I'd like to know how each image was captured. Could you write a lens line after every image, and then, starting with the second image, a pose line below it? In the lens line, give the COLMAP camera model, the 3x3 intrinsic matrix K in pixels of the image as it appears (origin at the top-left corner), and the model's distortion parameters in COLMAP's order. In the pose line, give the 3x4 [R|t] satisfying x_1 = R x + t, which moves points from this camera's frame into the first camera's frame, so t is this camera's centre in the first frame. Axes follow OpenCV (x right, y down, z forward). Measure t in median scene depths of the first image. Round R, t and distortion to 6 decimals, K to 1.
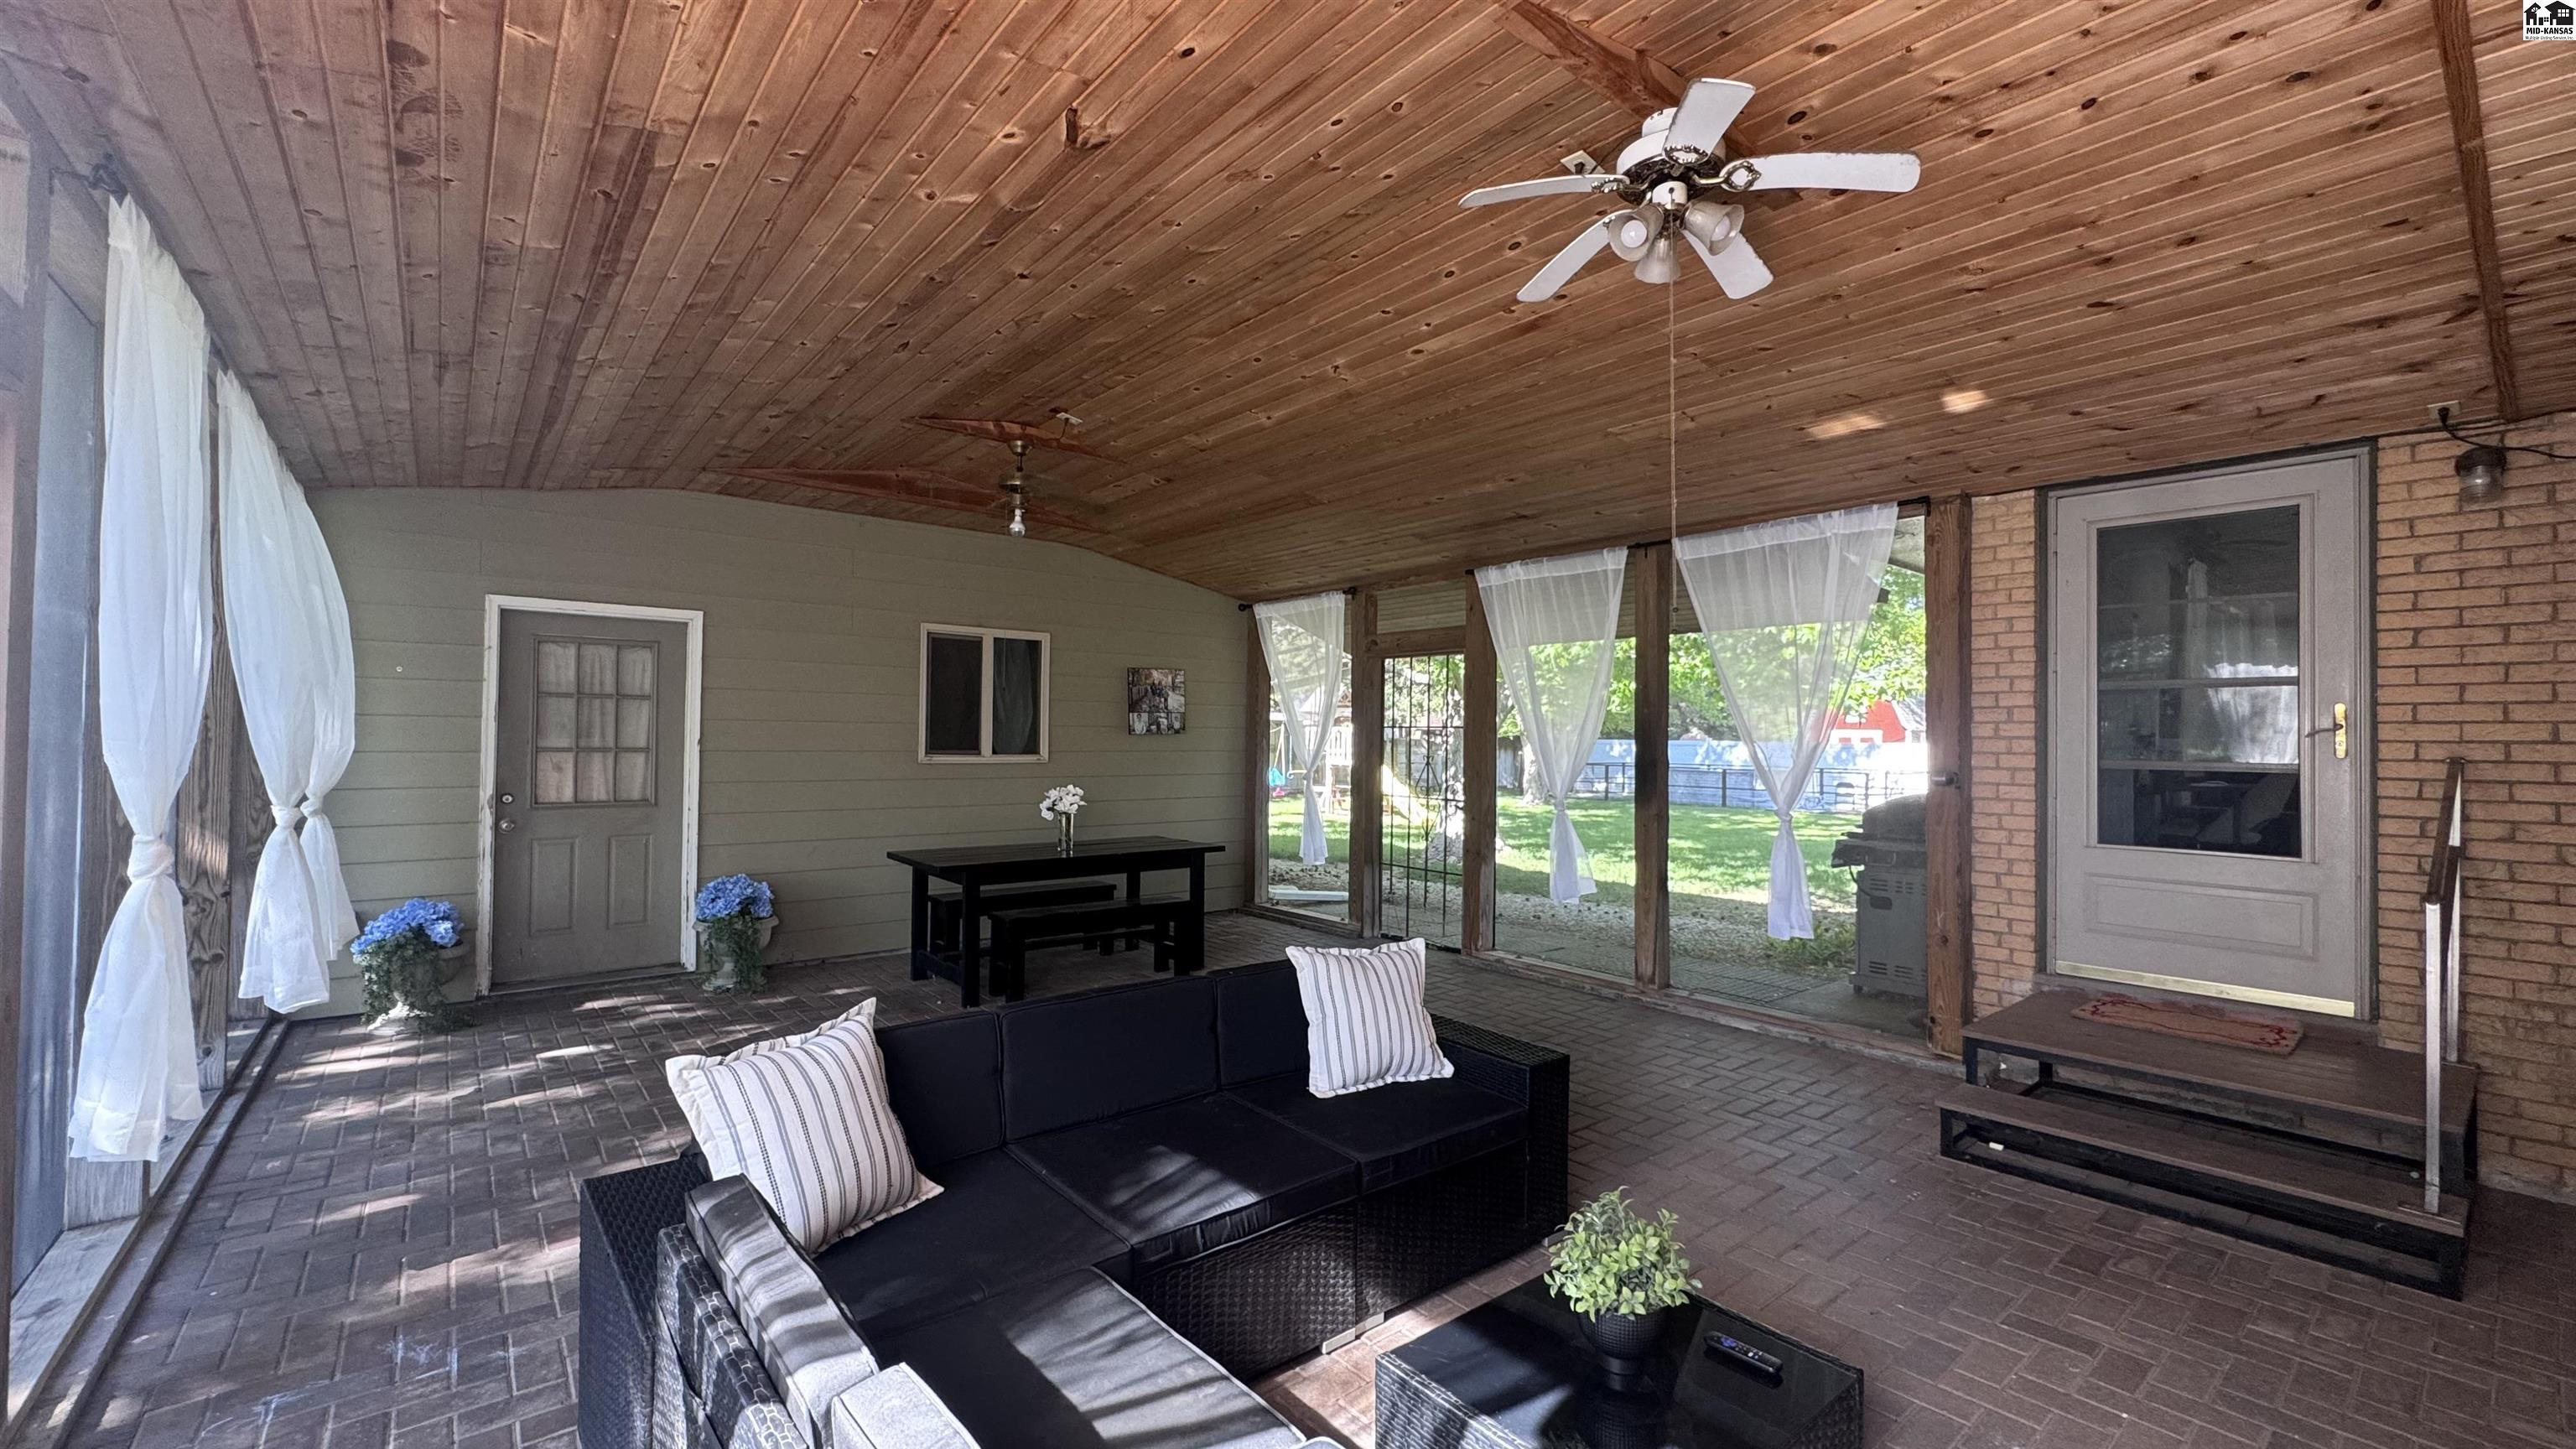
lens RADIAL K [[1024.8, 0, 1283.0], [0, 1024.8, 722.9], [0, 0, 1]] dist [-0.002589, 0.000966]
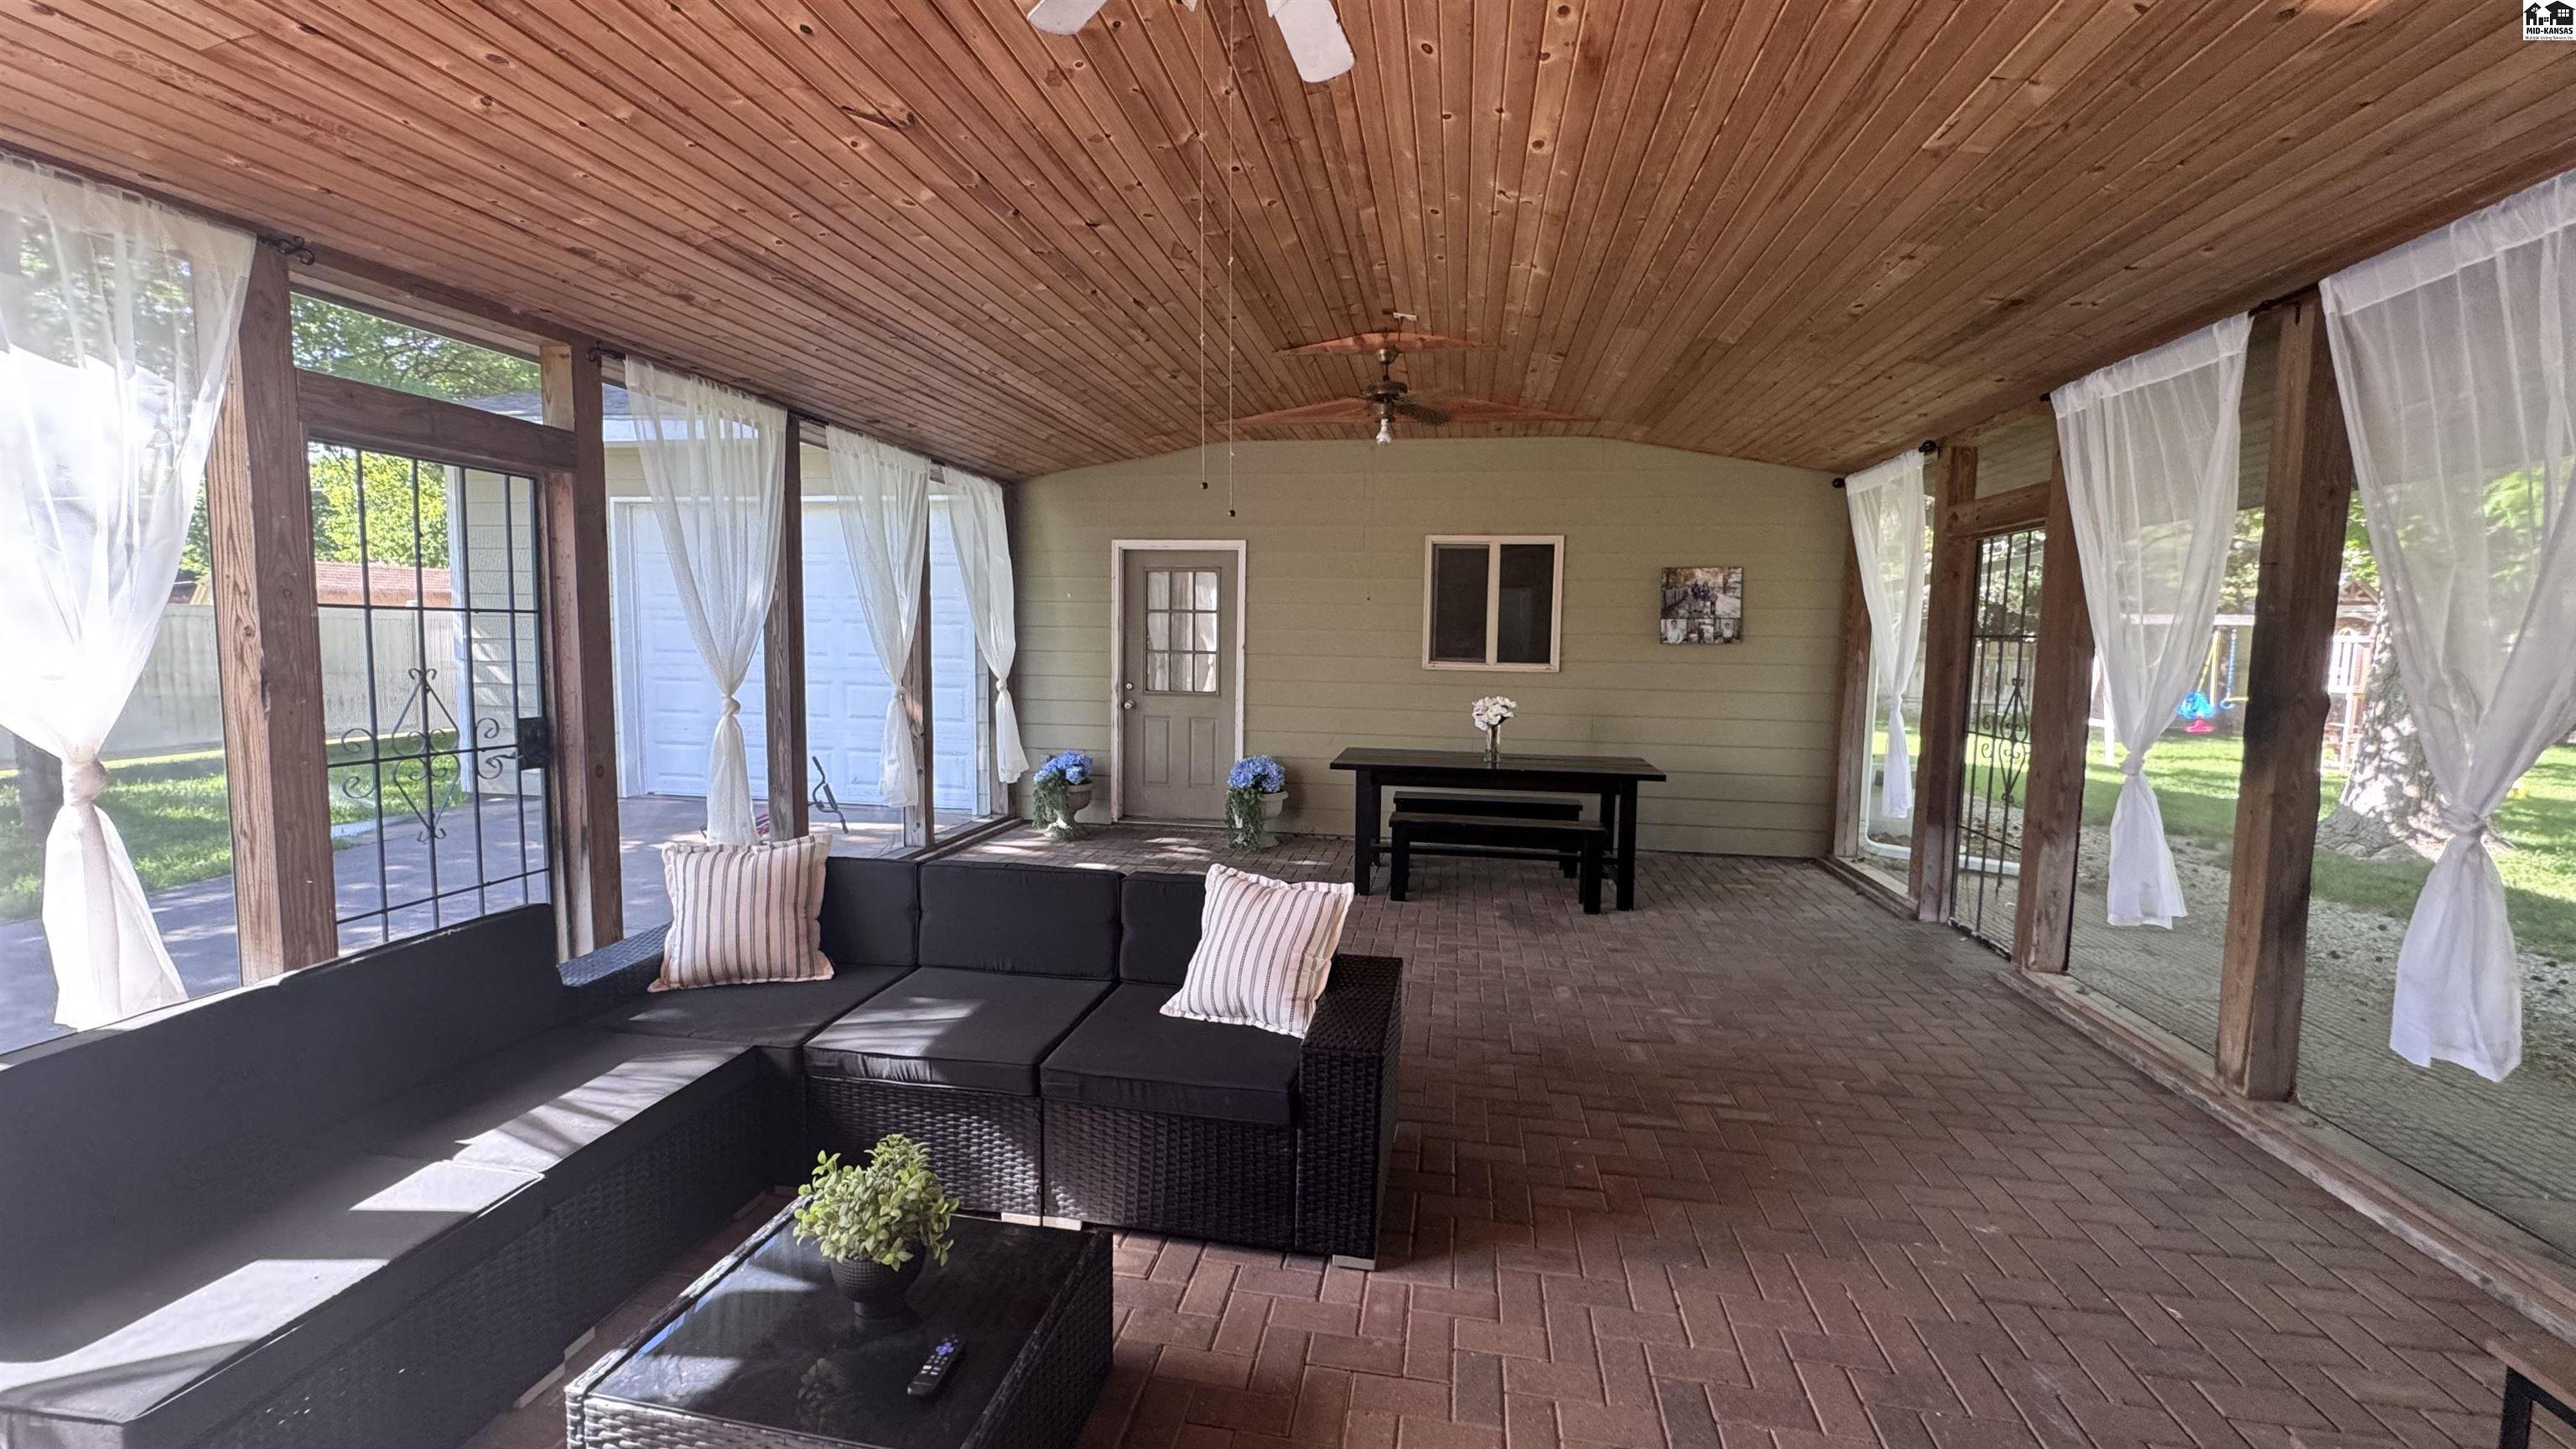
lens RADIAL K [[1024.8, 0, 1282.4], [0, 1024.8, 721.2], [0, 0, 1]] dist [-0.002589, 0.000966]
pose [[0.657216, 0.064845, -0.750908, 0.410141], [0.002789, 0.996076, 0.088458, -0.001426], [0.753698, -0.060230, 0.654456, 0.223021]]
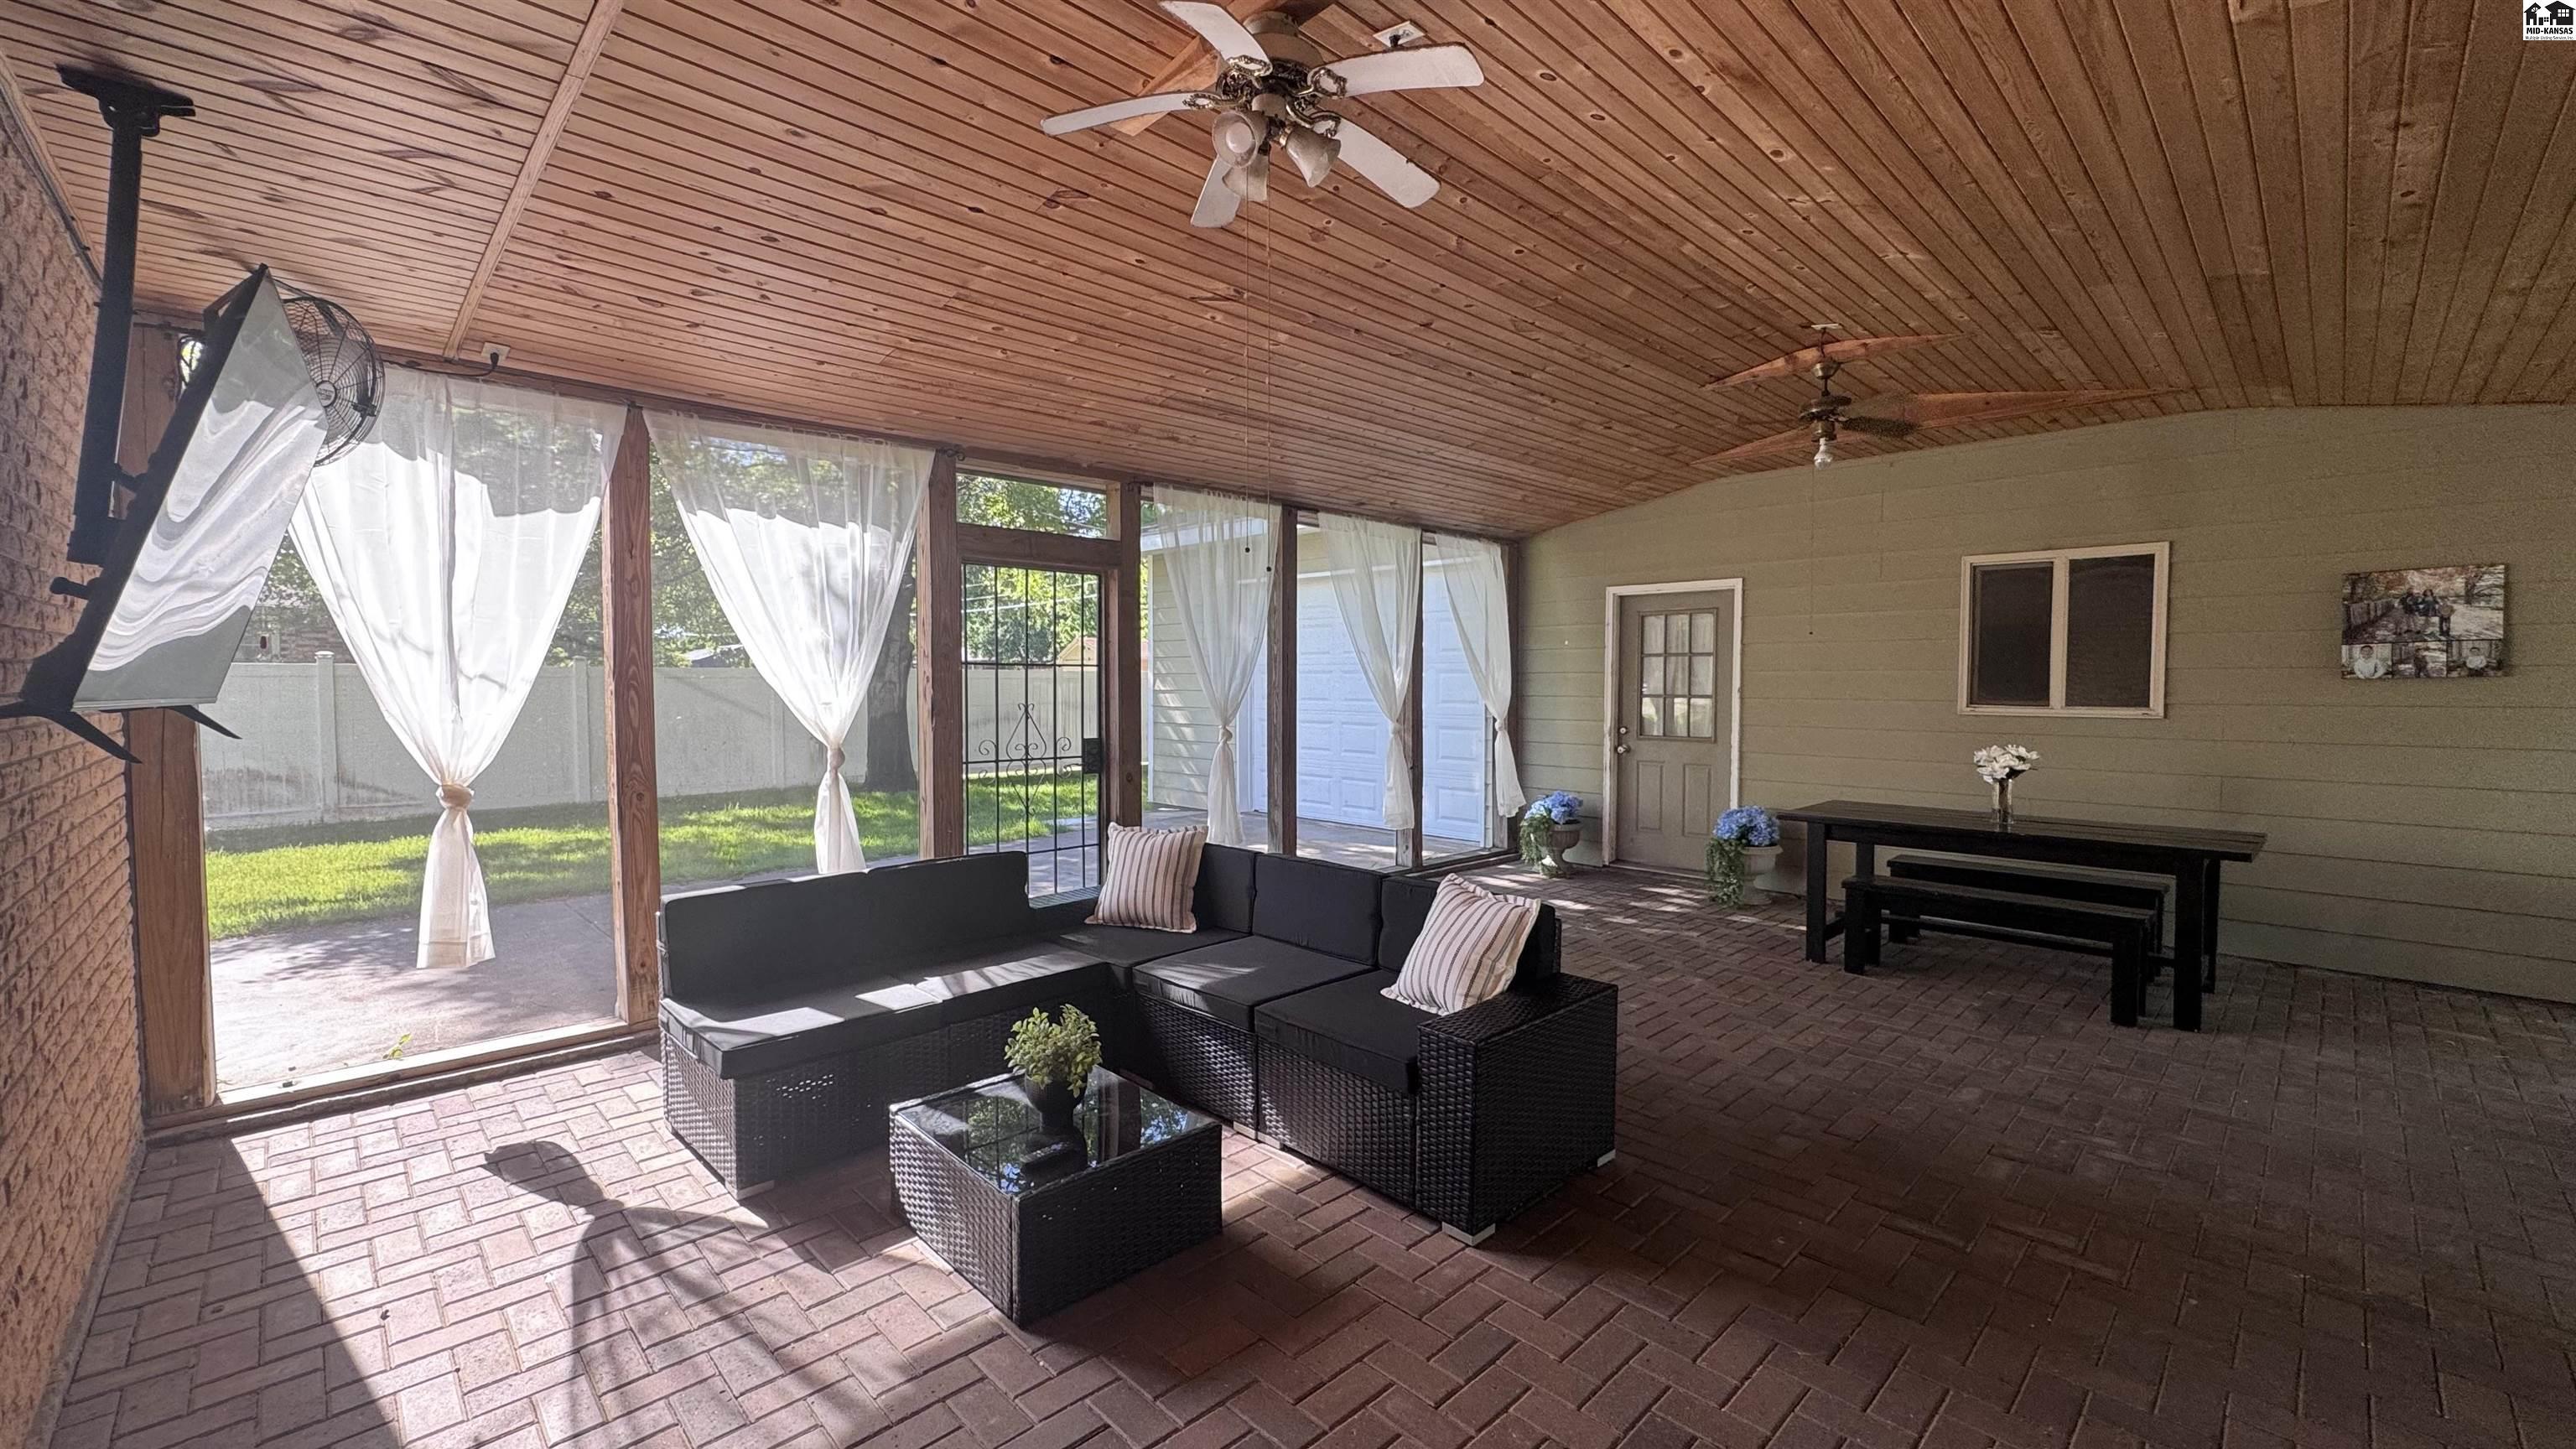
lens RADIAL K [[1024.8, 0, 1287.2], [0, 1024.8, 721.2], [0, 0, 1]] dist [-0.002589, 0.000966]
pose [[0.088618, 0.028746, -0.995651, 0.569515], [0.015473, 0.999423, 0.030232, 0.010981], [0.995946, -0.018085, 0.088122, 0.389763]]
